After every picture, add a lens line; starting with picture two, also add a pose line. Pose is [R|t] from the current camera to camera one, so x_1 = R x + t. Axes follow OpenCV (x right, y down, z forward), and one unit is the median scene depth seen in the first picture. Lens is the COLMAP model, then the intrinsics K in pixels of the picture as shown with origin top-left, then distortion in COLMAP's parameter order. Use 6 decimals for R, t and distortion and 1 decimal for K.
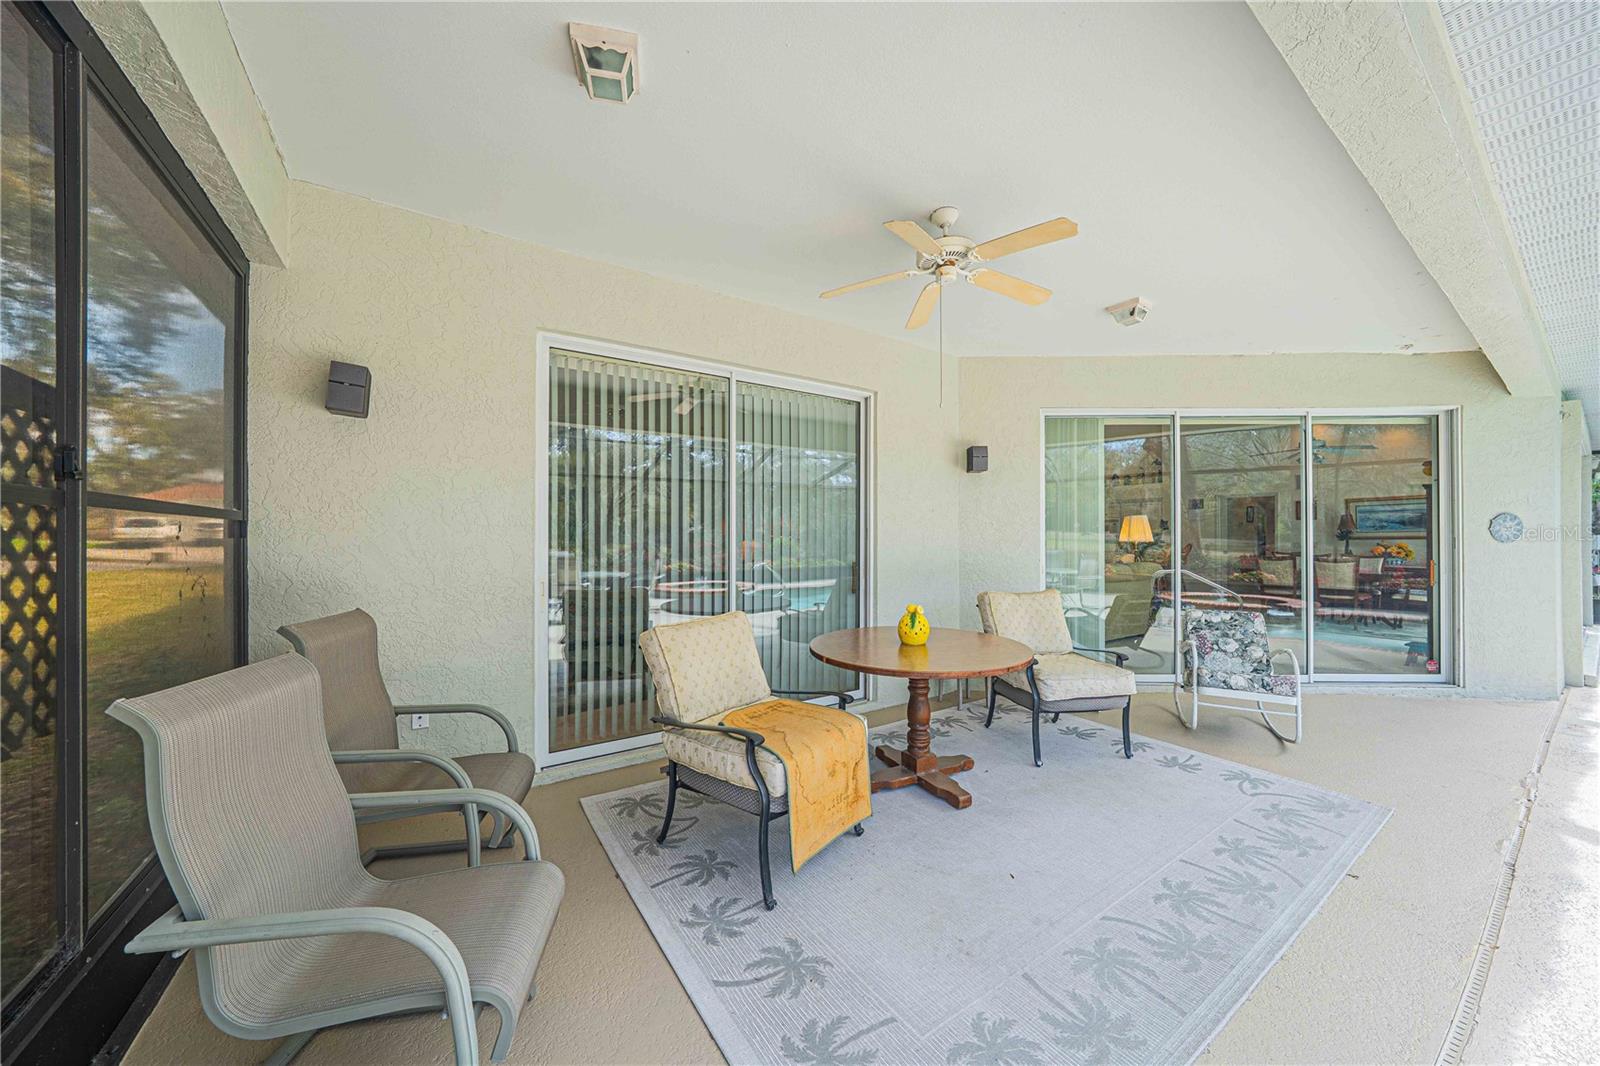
lens RADIAL K [[550.4, 0, 792.3], [0, 550.4, 533.7], [0, 0, 1]] dist [-0.001597, -0.000076]
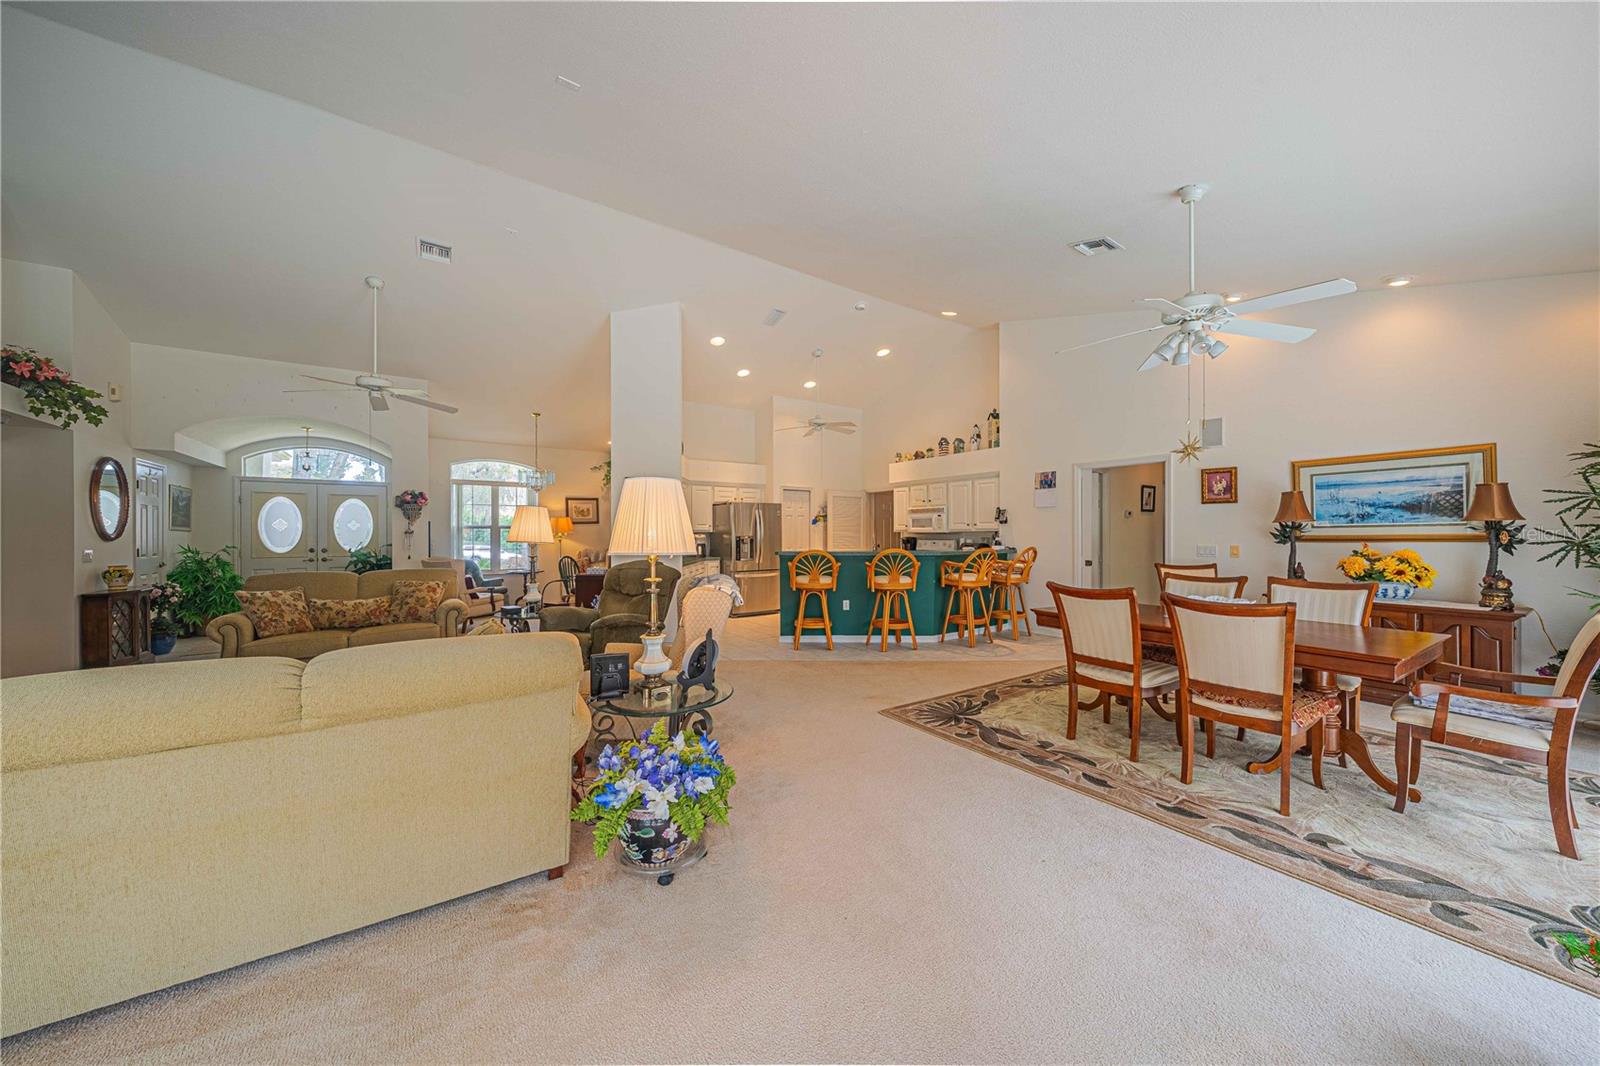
lens RADIAL K [[536.8, 0, 800.0], [0, 536.8, 533.0], [0, 0, 1]] dist [-0.000620, 0.000111]
pose [[0.999940, -0.001992, 0.010773, 0.602857], [0.002010, 0.999997, -0.001701, 0.002826], [-0.010769, 0.001723, 0.999941, 0.561261]]
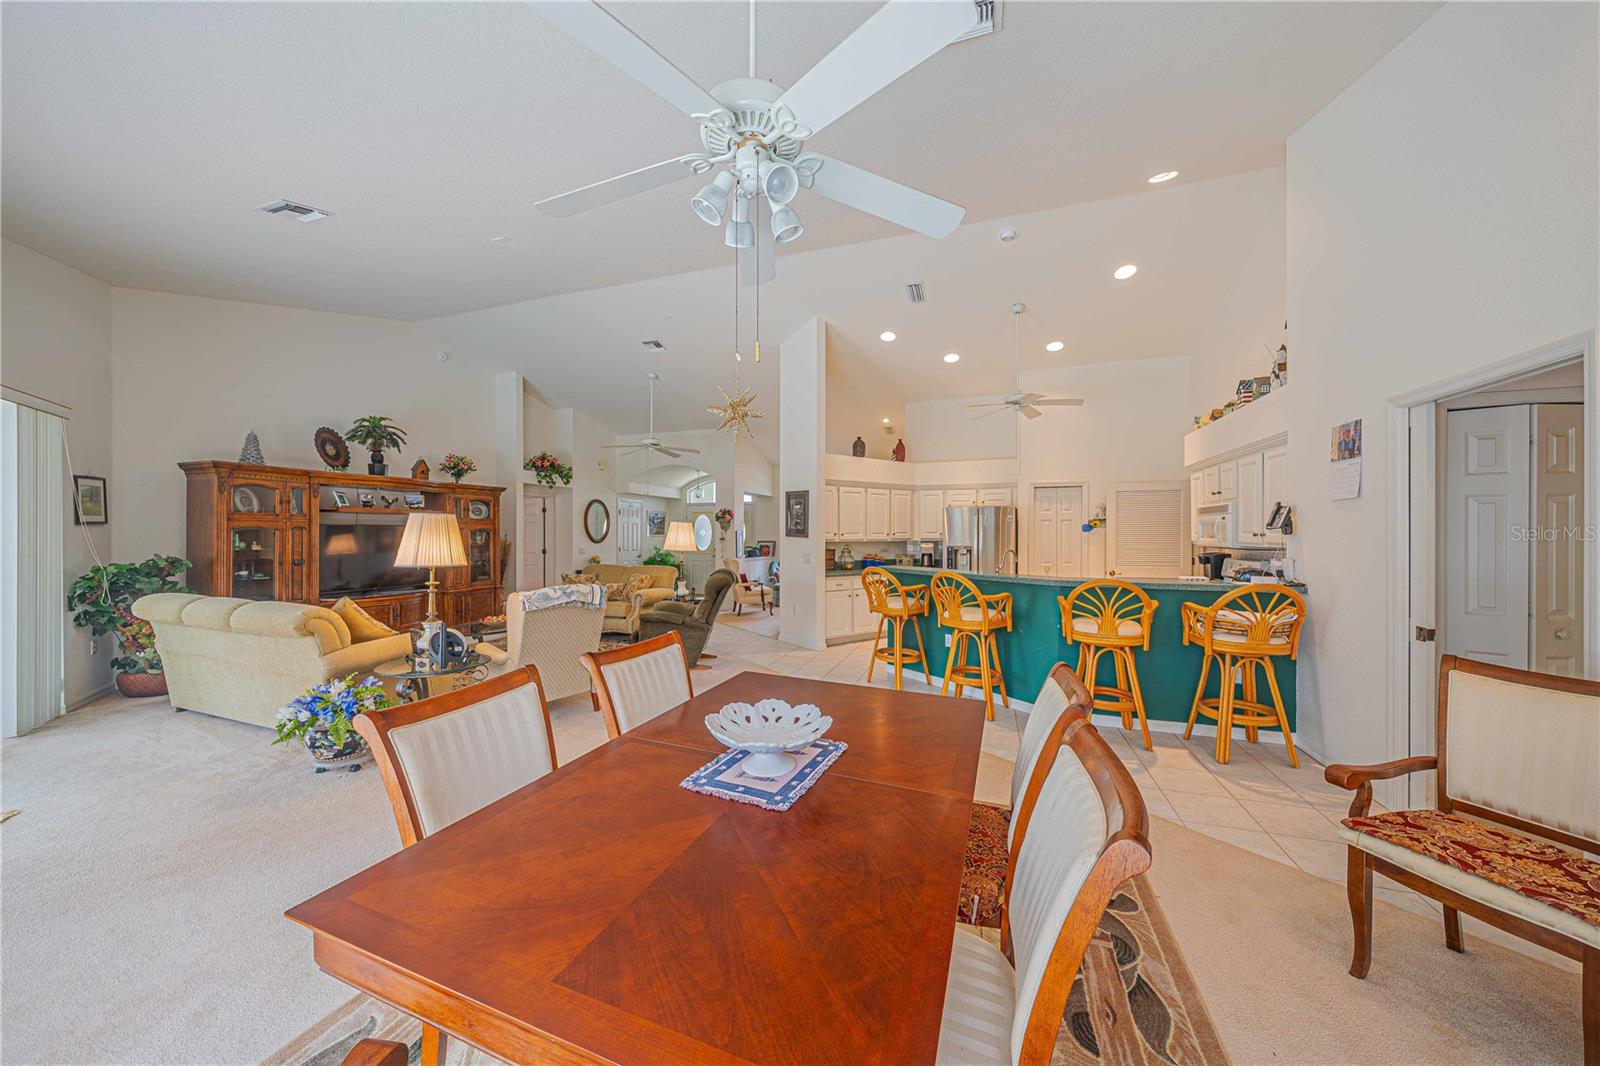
lens RADIAL K [[550.4, 0, 792.3], [0, 550.4, 533.7], [0, 0, 1]] dist [-0.001597, -0.000076]
pose [[0.581449, 0.001748, -0.813581, 1.041356], [-0.003626, 0.999993, -0.000443, -0.011109], [0.813575, 0.003208, 0.581451, 0.819480]]
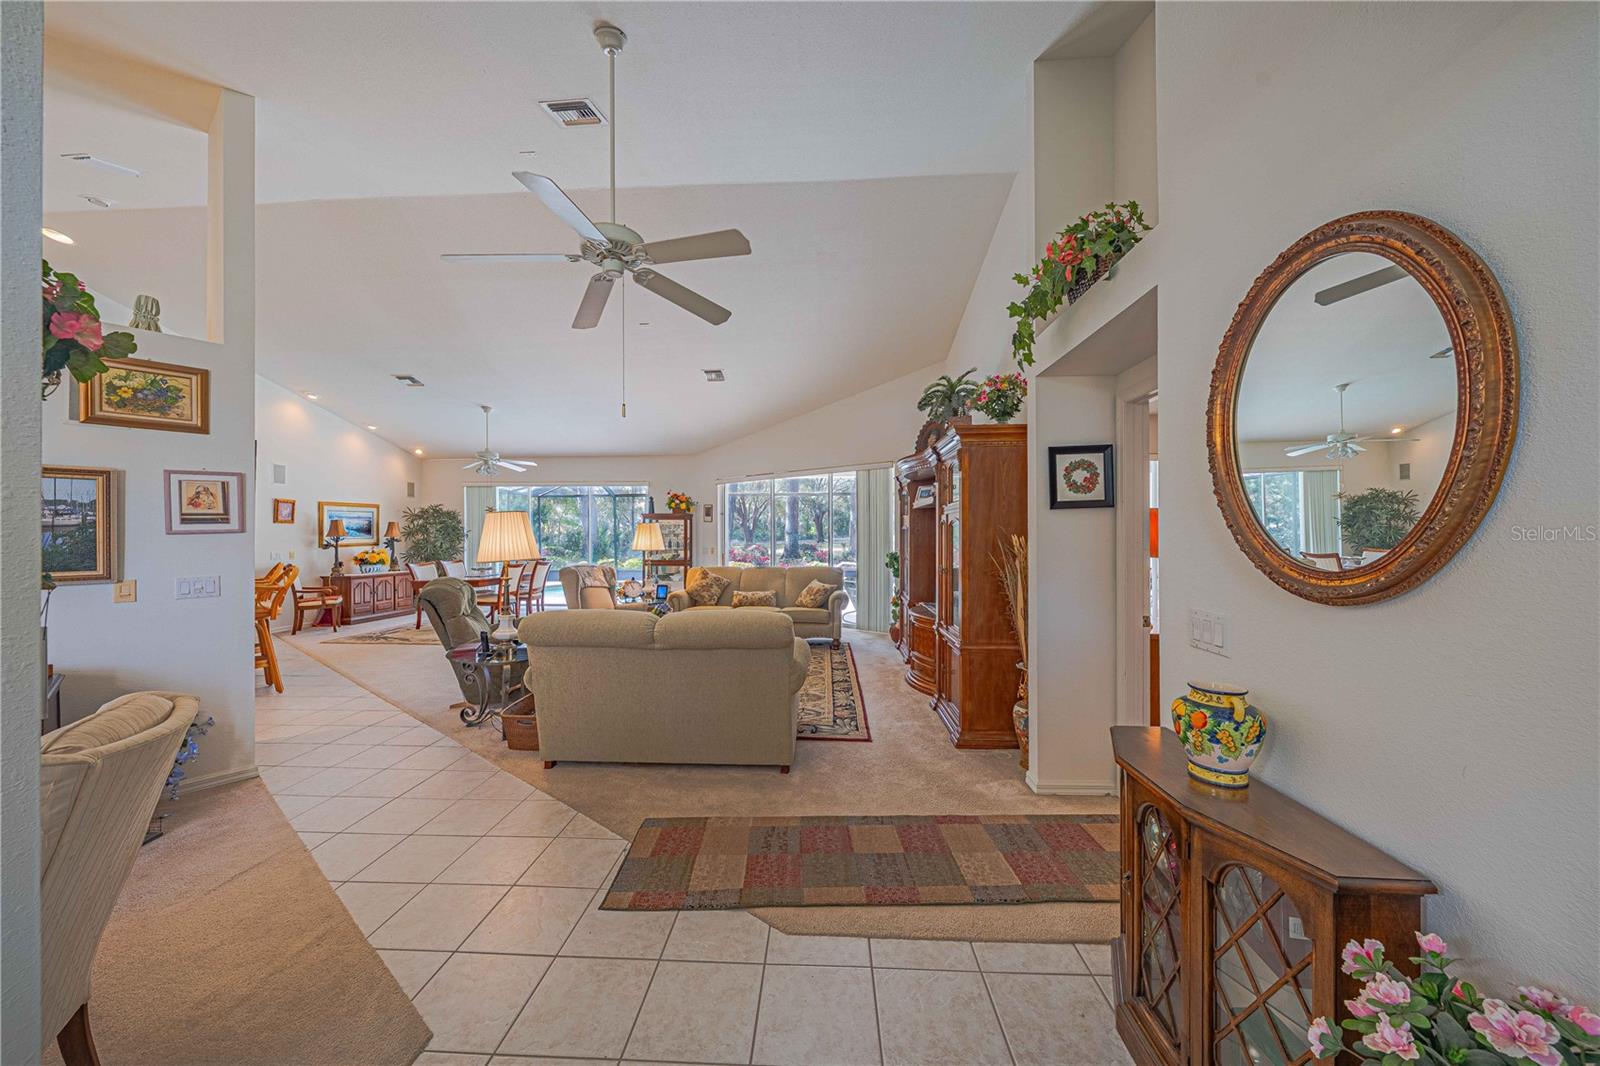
lens RADIAL K [[546.5, 0, 800.0], [0, 546.5, 533.0], [0, 0, 1]] dist [0.000385, 0.000075]
pose [[-0.797553, 0.005737, 0.603222, -0.139343], [0.005516, 0.999982, -0.002218, -0.007654], [-0.603224, 0.001558, -0.797570, 1.354267]]
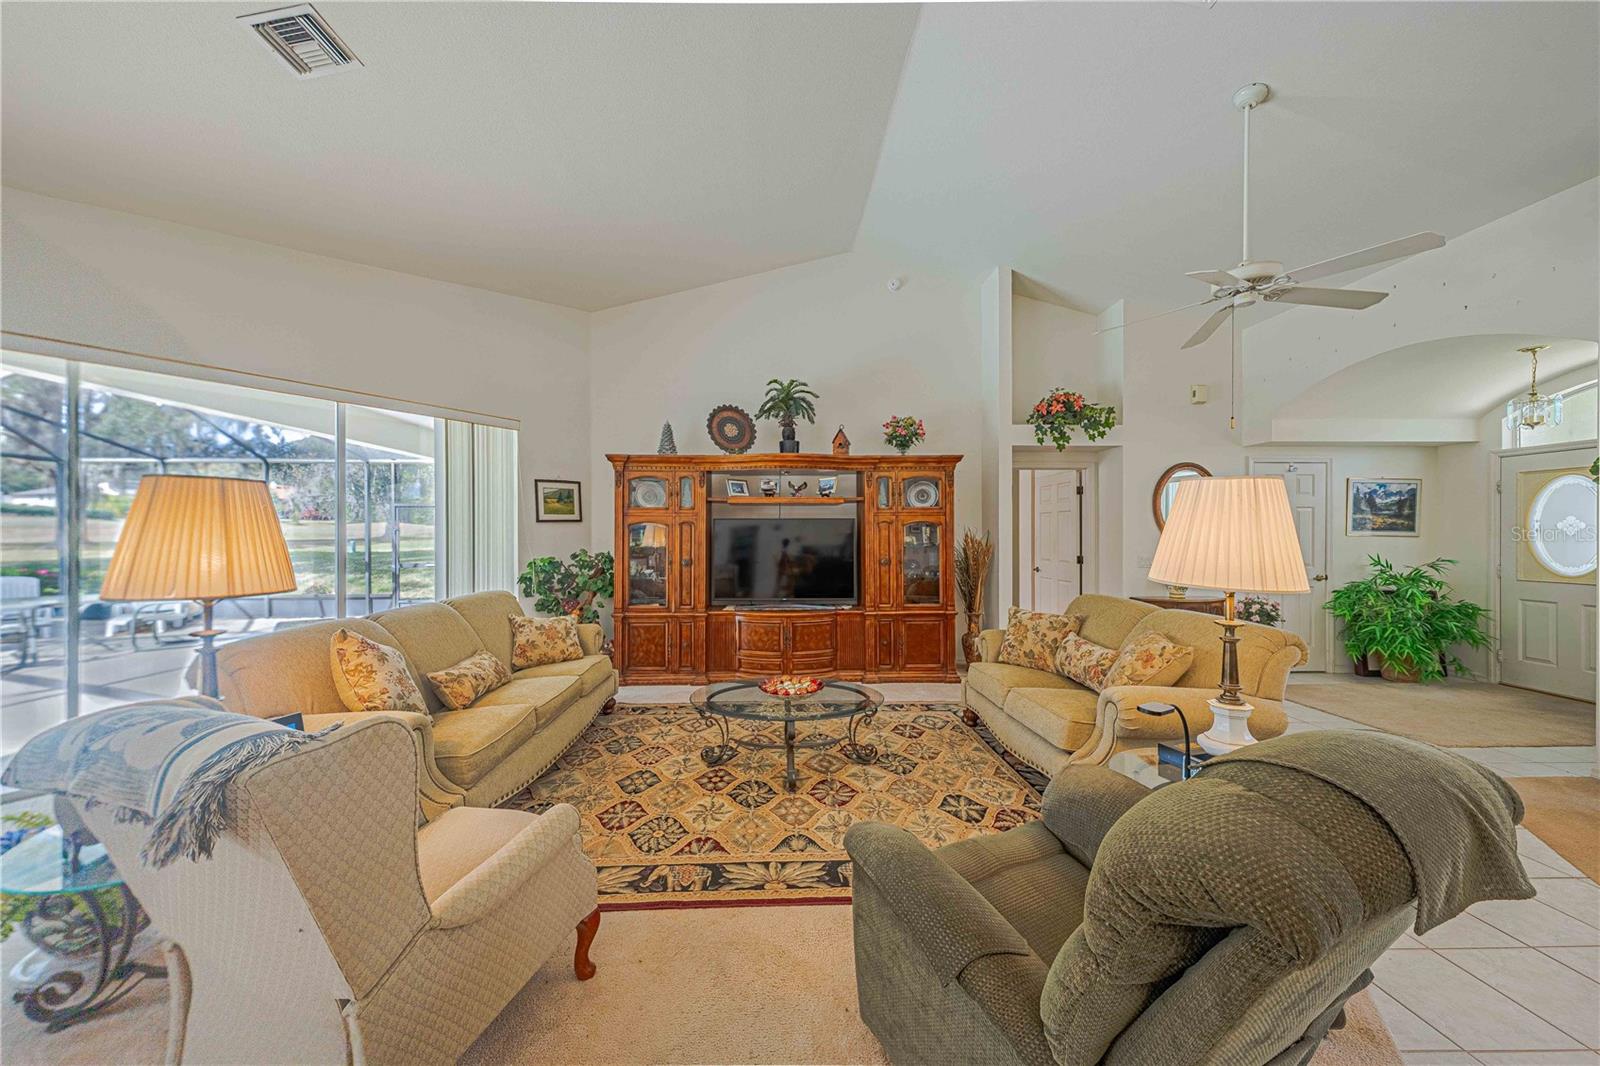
lens RADIAL K [[538.8, 0, 785.3], [0, 538.8, 534.6], [0, 0, 1]] dist [0.008386, -0.000089]
pose [[-0.537440, 0.003381, -0.843295, 0.579126], [-0.000930, 0.999989, 0.004601, -0.007027], [0.843301, 0.003257, -0.537431, 1.112135]]
